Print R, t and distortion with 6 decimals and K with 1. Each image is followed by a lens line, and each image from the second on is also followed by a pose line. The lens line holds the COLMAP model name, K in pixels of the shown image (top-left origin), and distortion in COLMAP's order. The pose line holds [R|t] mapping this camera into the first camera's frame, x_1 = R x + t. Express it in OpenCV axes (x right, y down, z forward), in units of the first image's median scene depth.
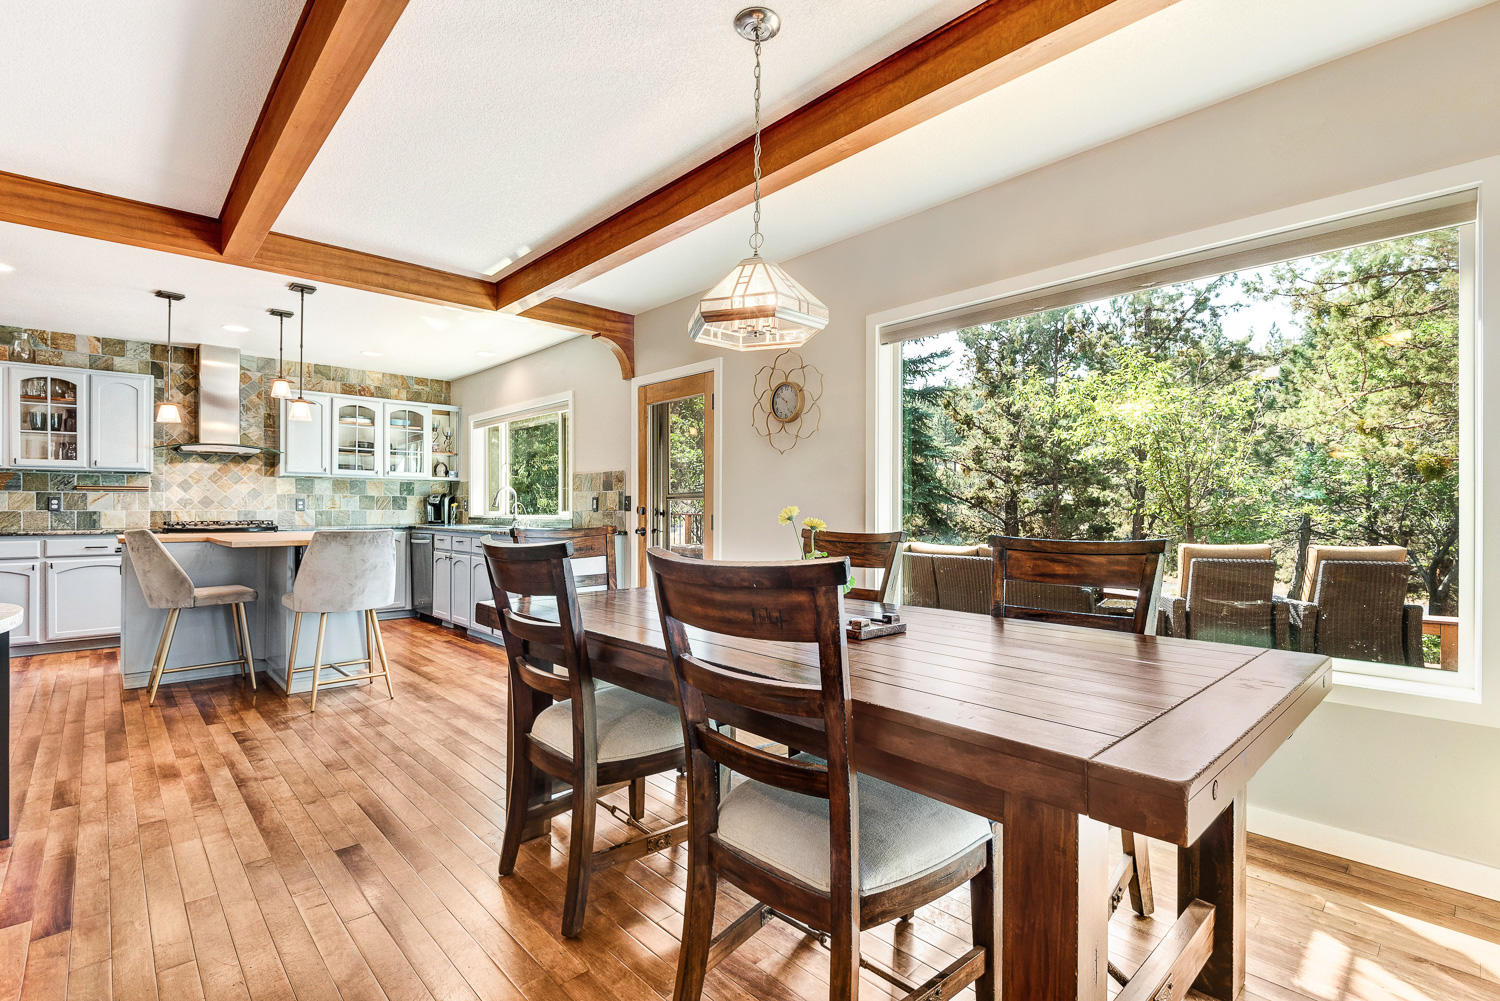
lens RADIAL K [[700.5, 0, 750.0], [0, 700.5, 500.5], [0, 0, 1]] dist [0.001272, -0.000051]
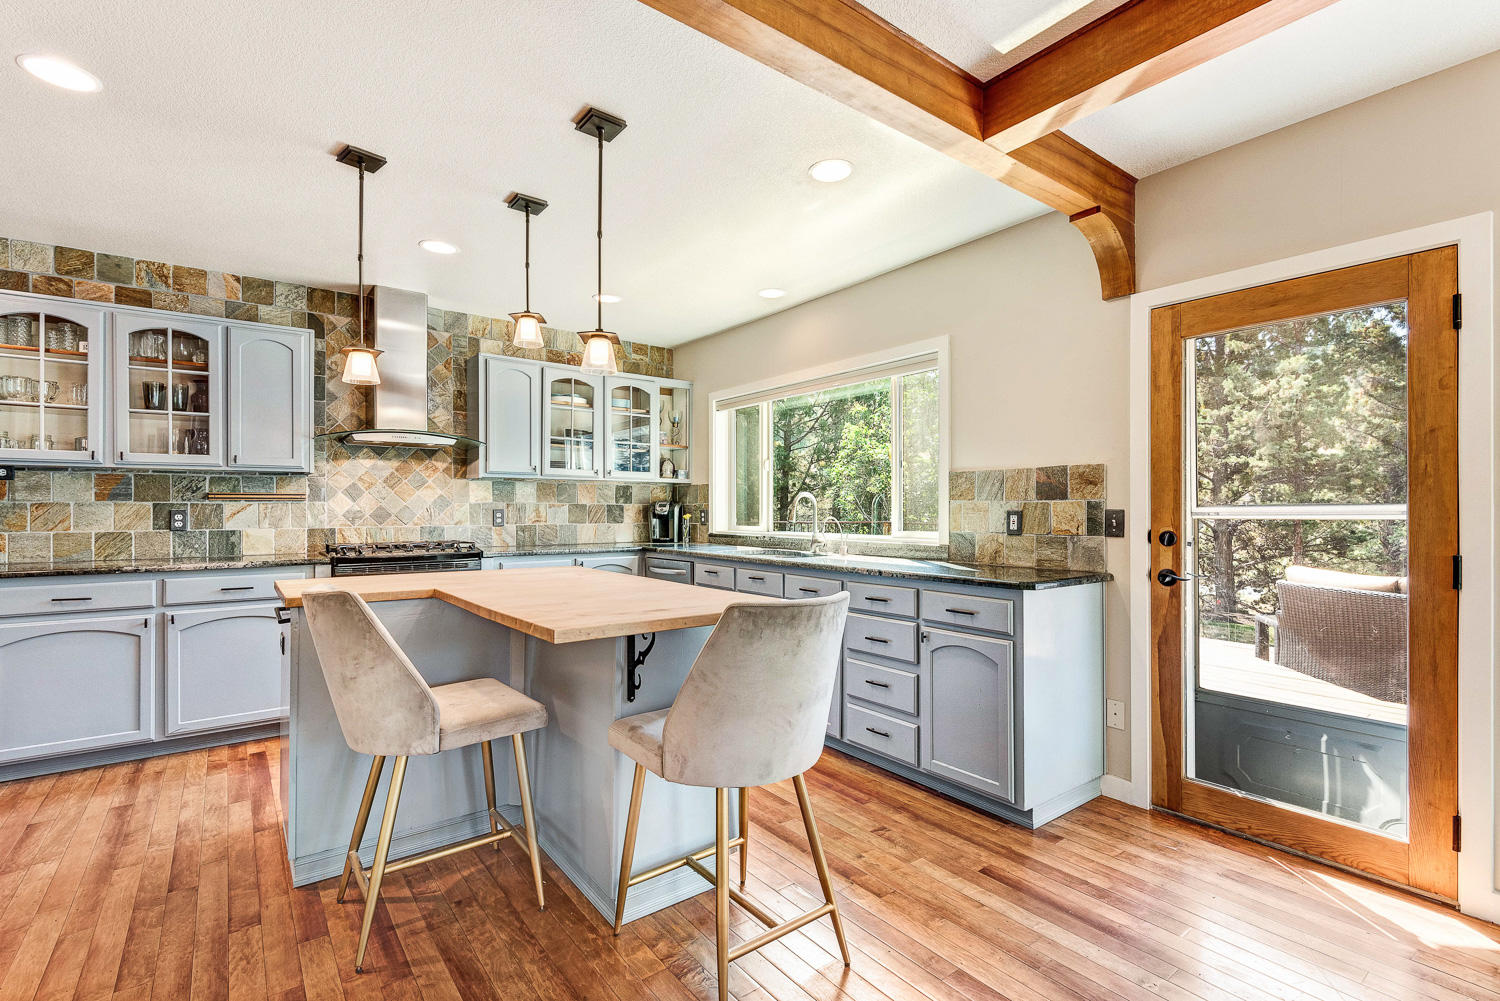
lens RADIAL K [[685.9, 0, 750.0], [0, 685.9, 500.5], [0, 0, 1]] dist [0.017036, -0.000678]
pose [[0.994975, -0.001812, -0.100110, -0.354983], [0.001749, 0.999998, -0.000723, -0.011990], [0.100111, 0.000544, 0.994976, 0.367382]]
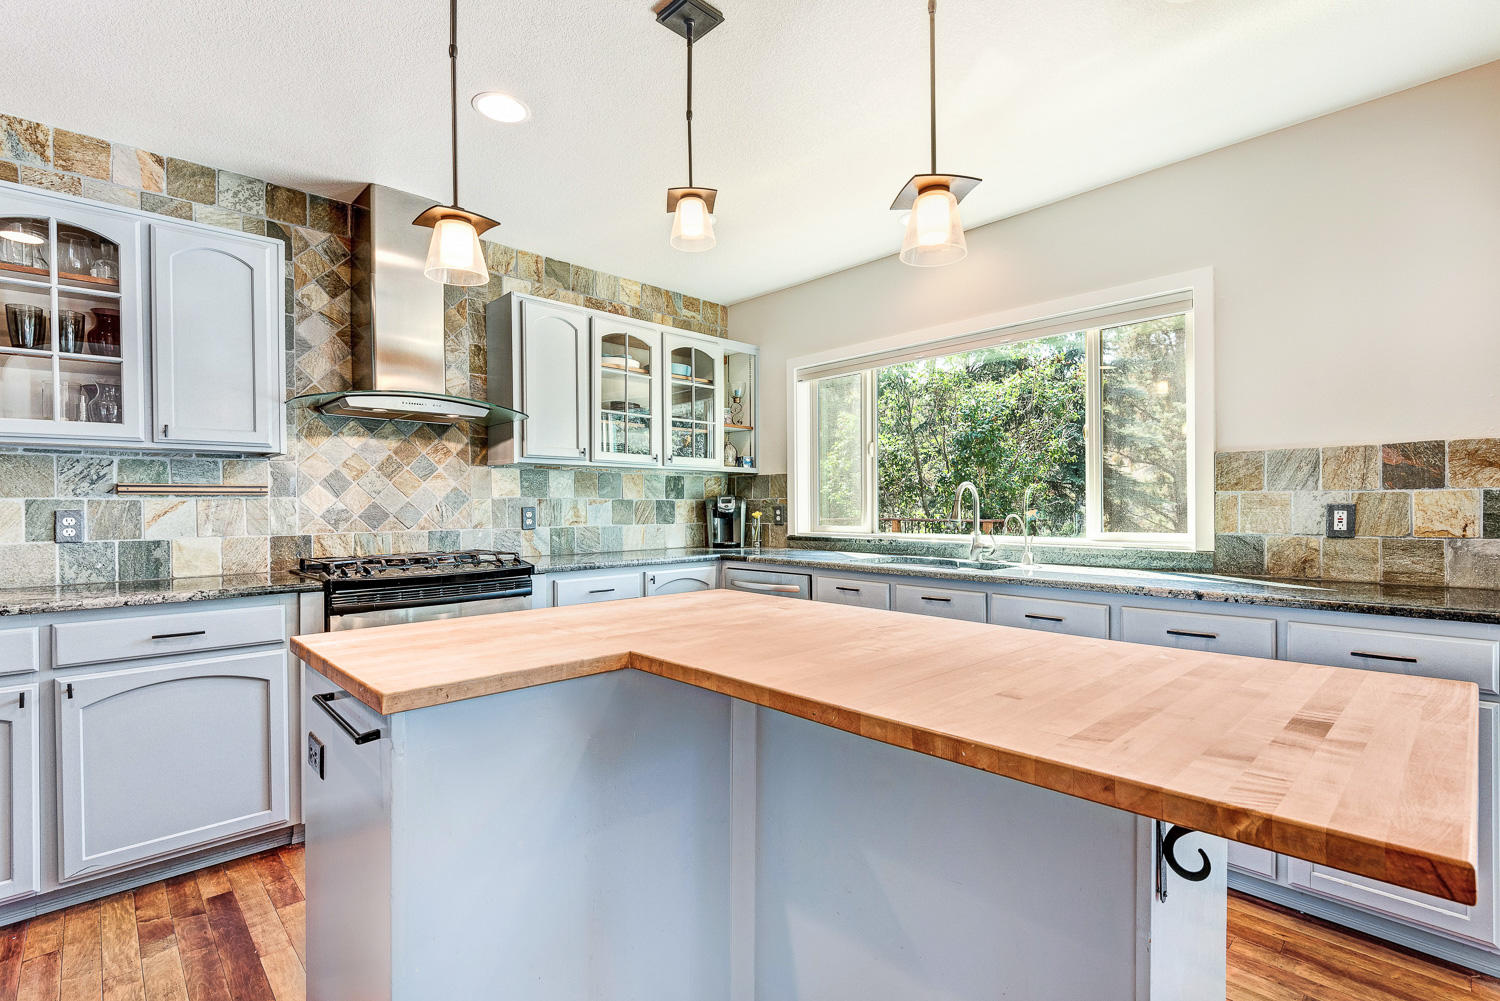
lens RADIAL K [[693.9, 0, 750.5], [0, 693.9, 503.8], [0, 0, 1]] dist [0.006446, 0.000728]
pose [[0.999886, -0.005919, 0.013914, -0.540855], [0.005791, 0.999941, 0.009209, -0.009980], [-0.013967, -0.009128, 0.999861, 0.527821]]
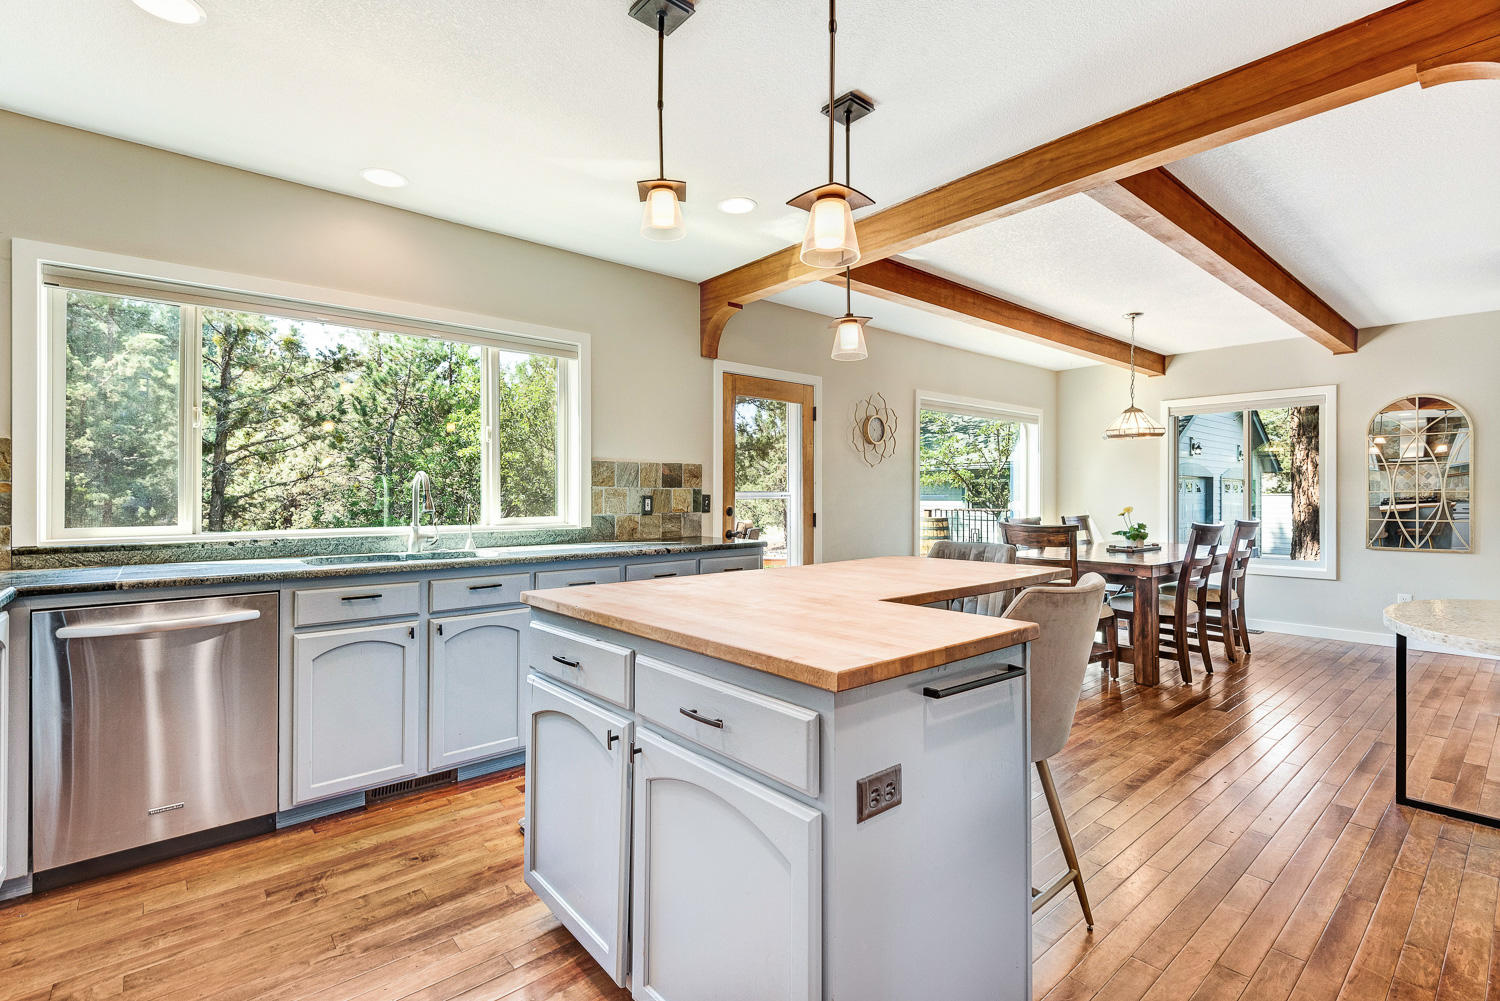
lens RADIAL K [[684.5, 0, 745.0], [0, 684.5, 492.1], [0, 0, 1]] dist [0.000673, -0.000065]
pose [[0.045795, 0.001474, 0.998950, -0.867372], [-0.012449, 0.999922, -0.000905, -0.008182], [-0.998873, -0.012395, 0.045810, 0.786958]]
